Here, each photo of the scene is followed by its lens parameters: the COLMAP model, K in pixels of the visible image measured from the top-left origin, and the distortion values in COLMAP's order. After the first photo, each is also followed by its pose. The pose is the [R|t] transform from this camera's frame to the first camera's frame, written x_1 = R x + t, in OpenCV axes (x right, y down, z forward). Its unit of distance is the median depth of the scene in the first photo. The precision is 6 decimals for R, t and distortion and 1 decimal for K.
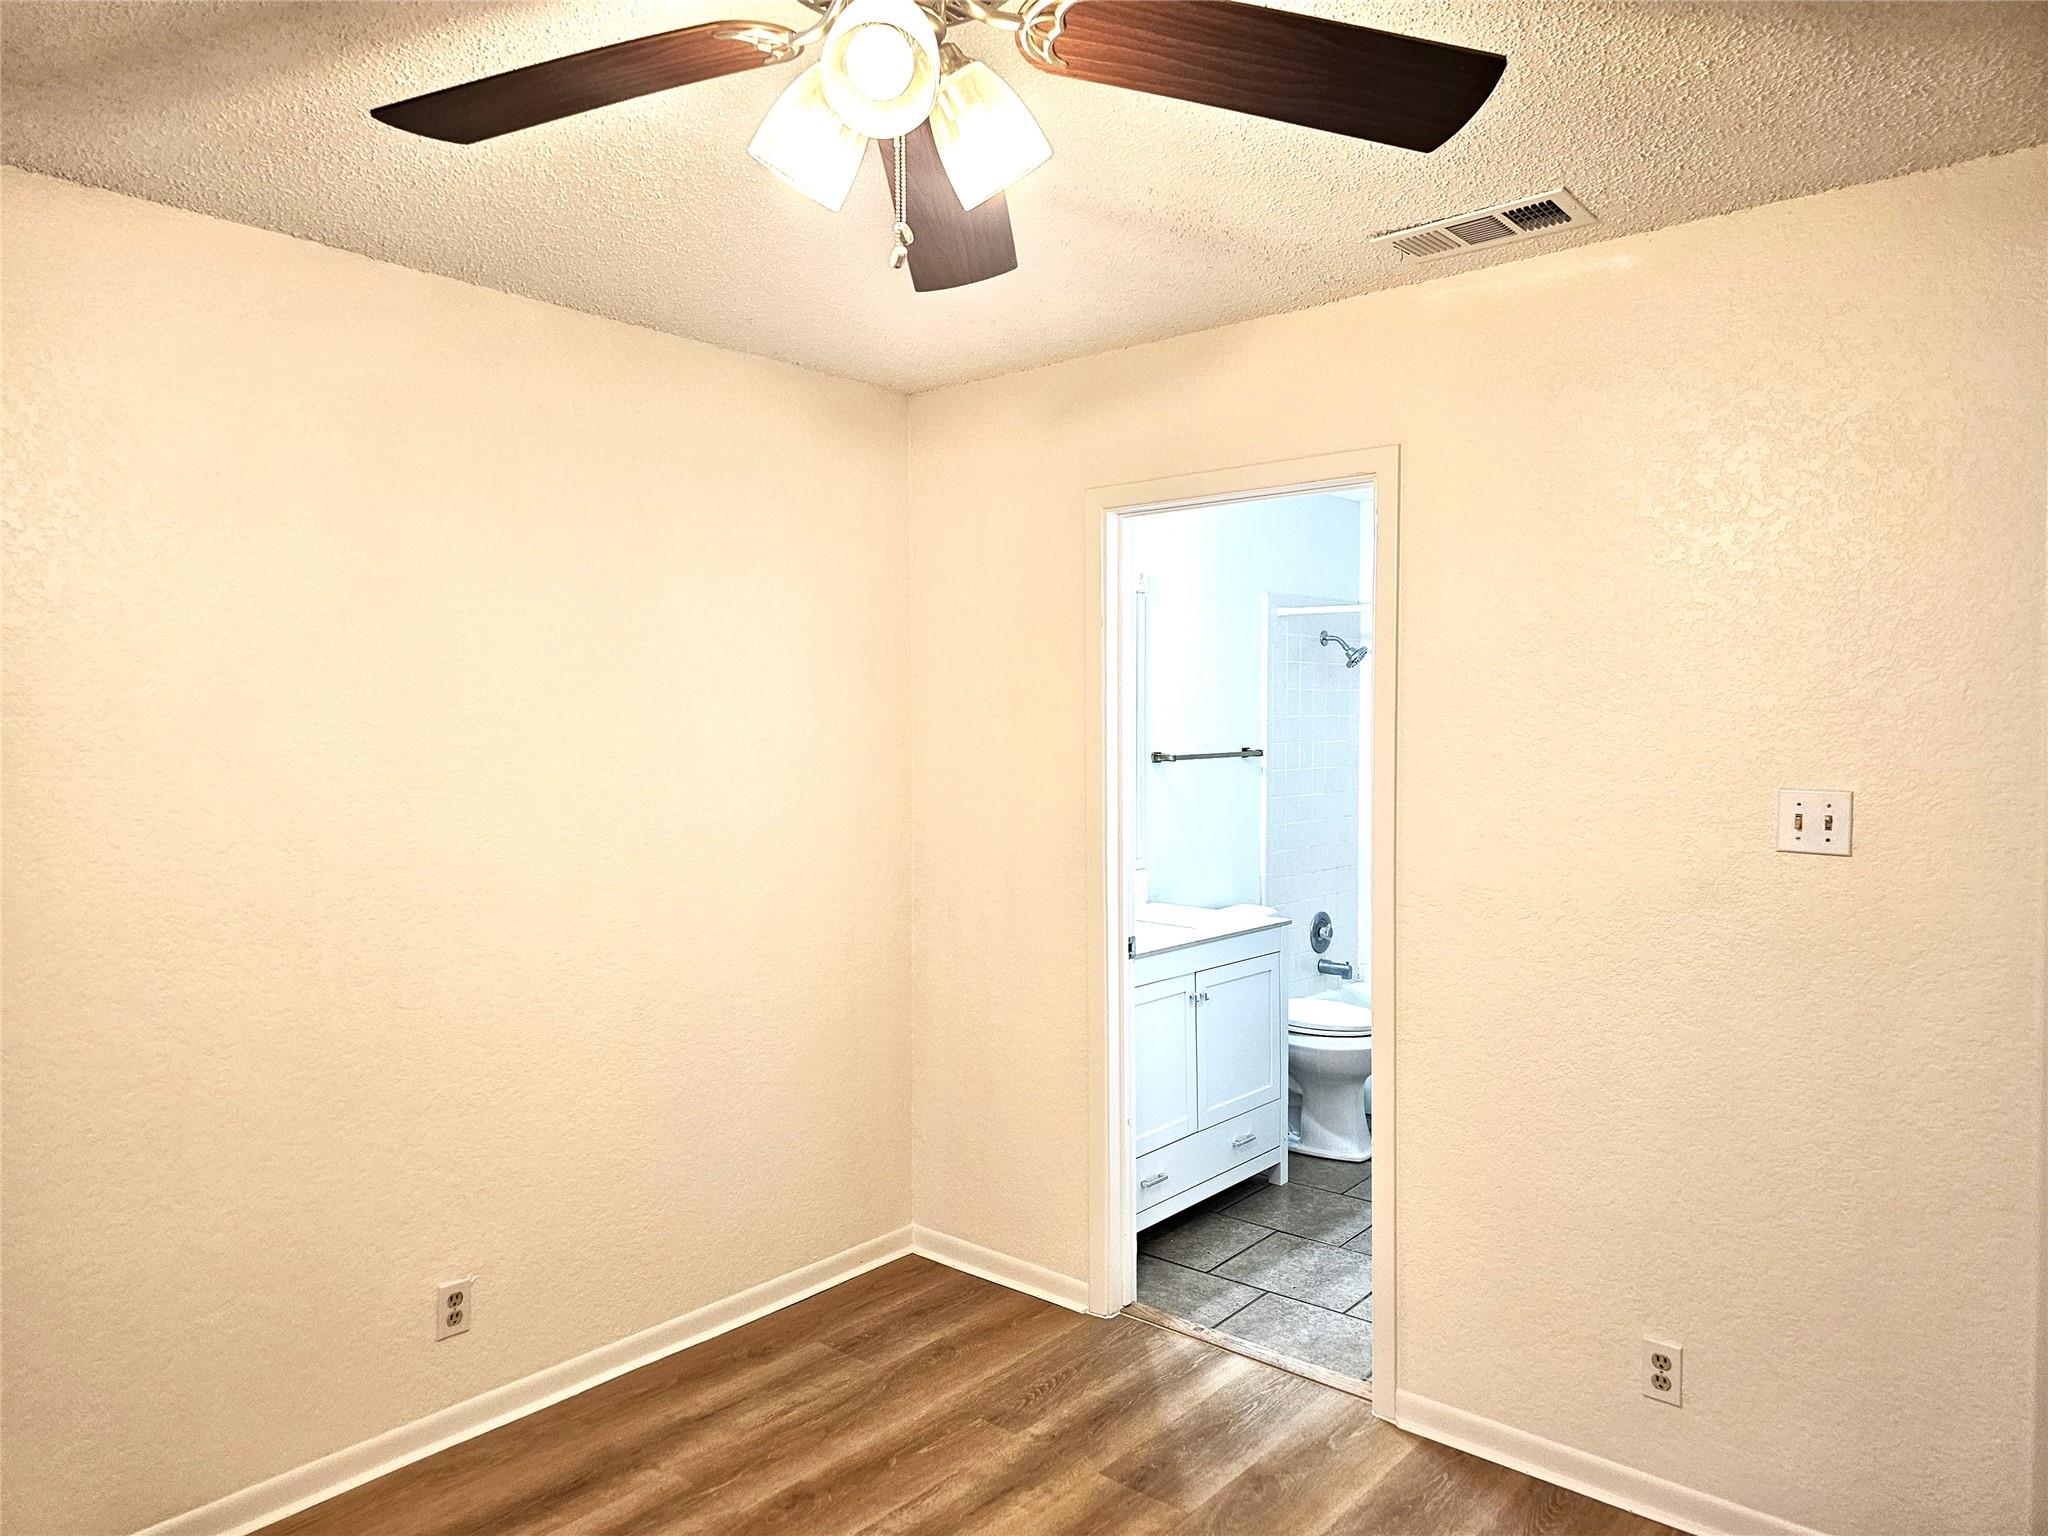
lens RADIAL K [[1379.4, 0, 1024.0], [0, 1379.4, 768.0], [0, 0, 1]] dist [0.005483, 0.001013]
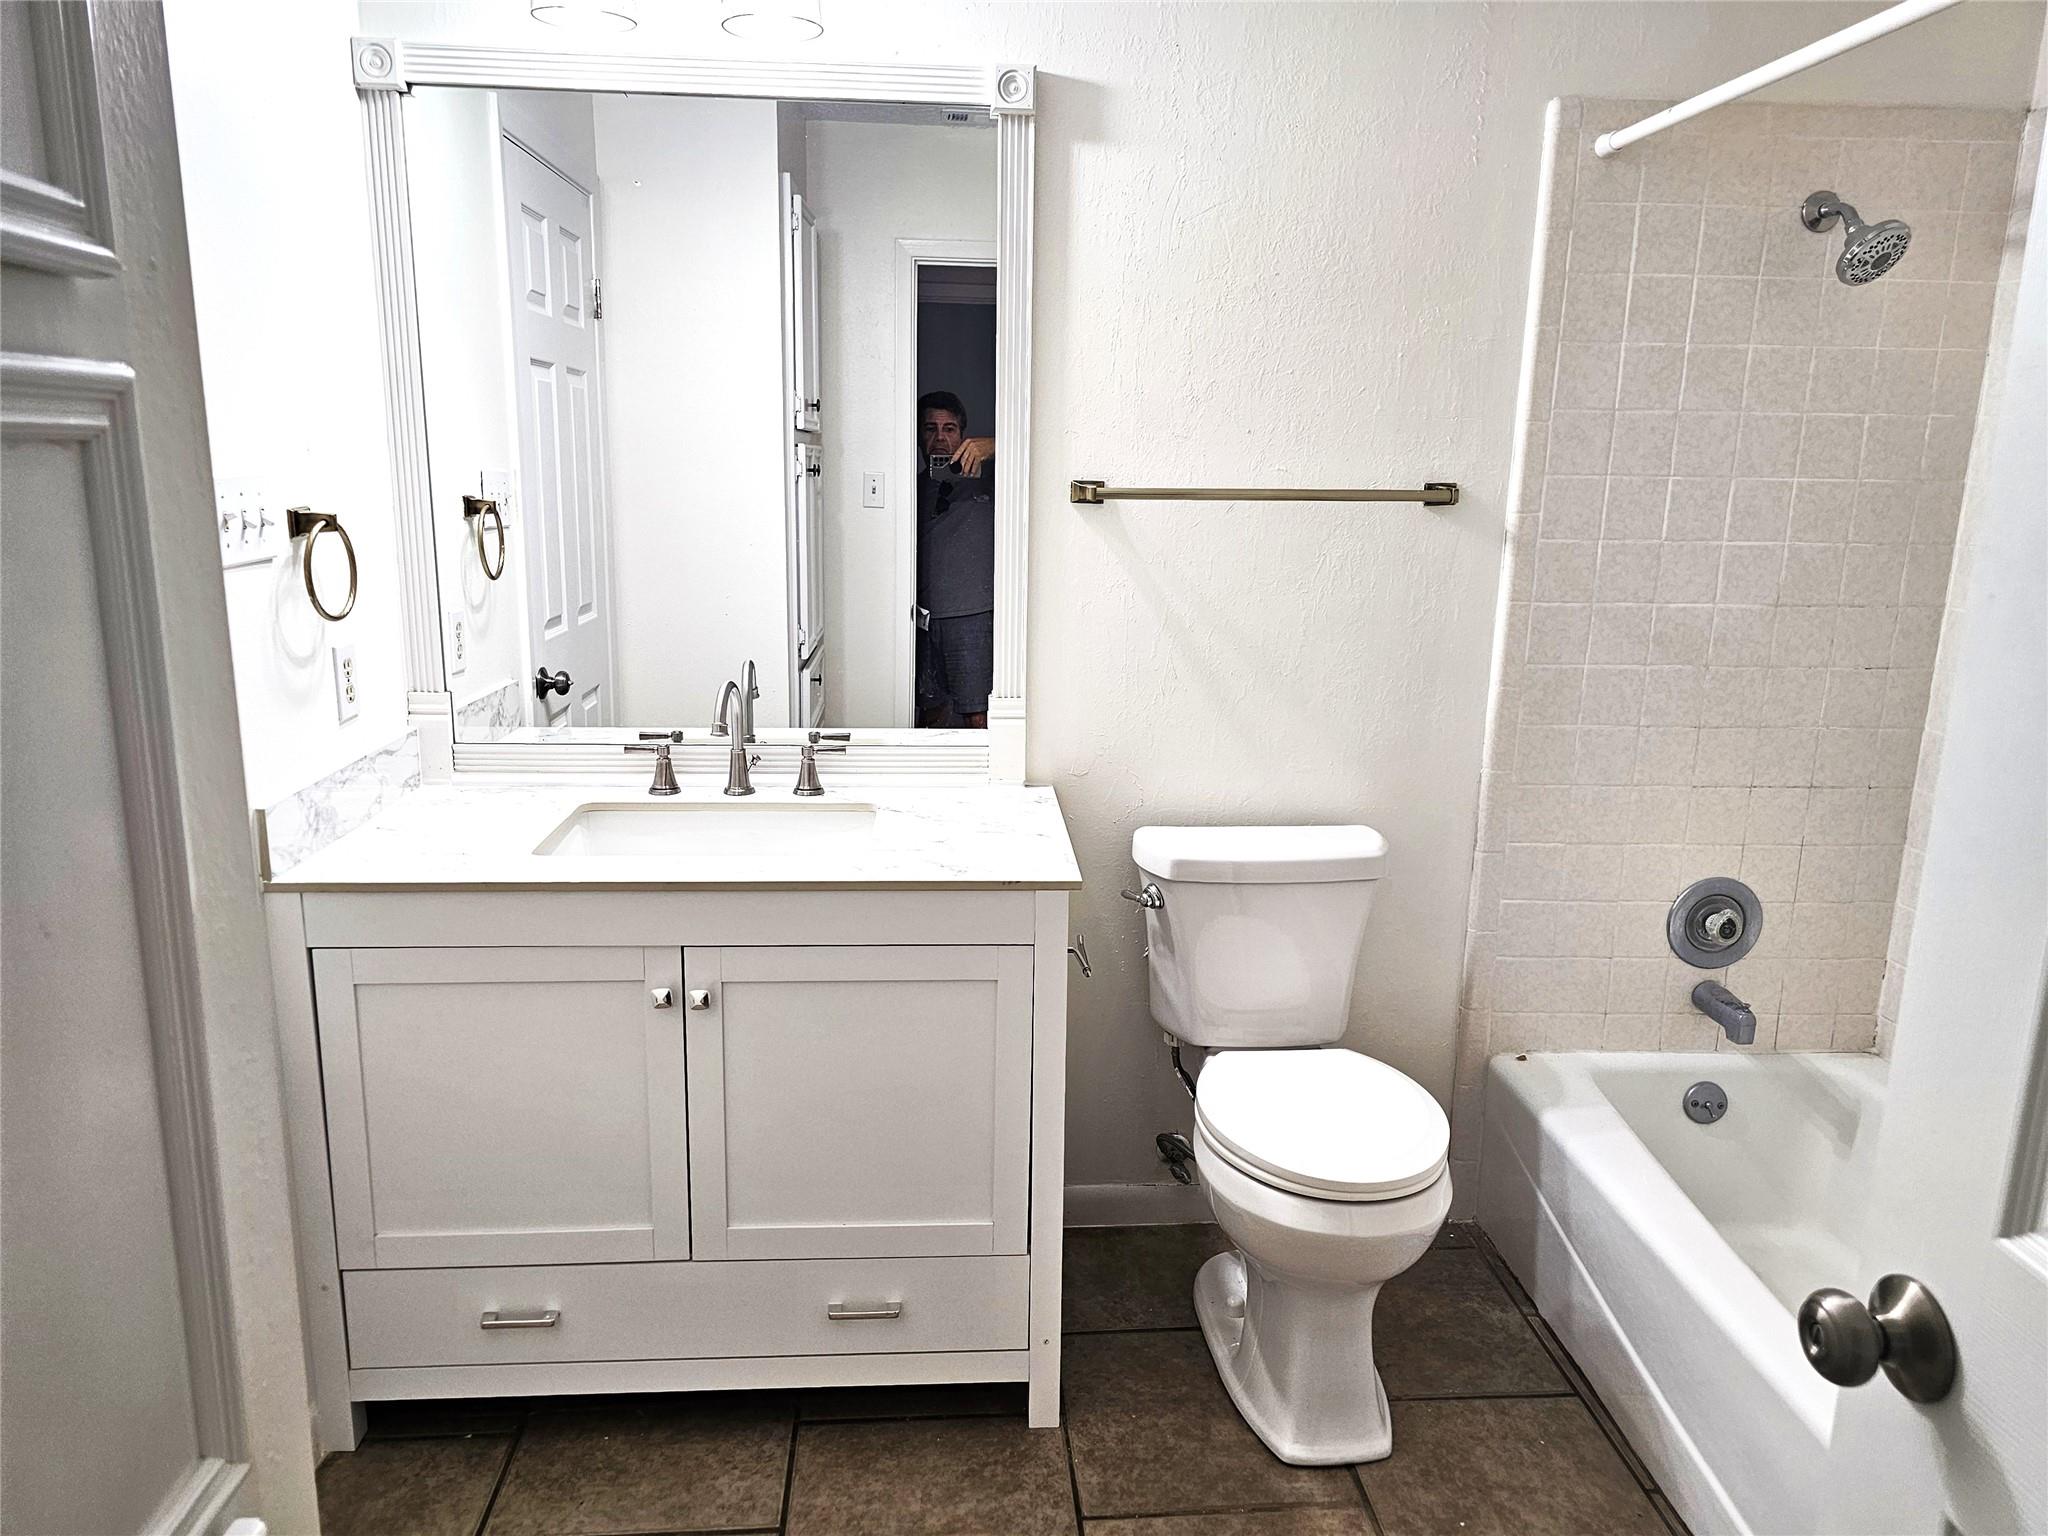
lens RADIAL K [[1379.4, 0, 1024.0], [0, 1379.4, 768.0], [0, 0, 1]] dist [0.005483, 0.001013]
pose [[0.680050, 0.174043, -0.712209, 0.441391], [-0.045174, 0.979517, 0.196231, -0.006563], [0.731773, -0.101274, 0.673982, 0.654173]]
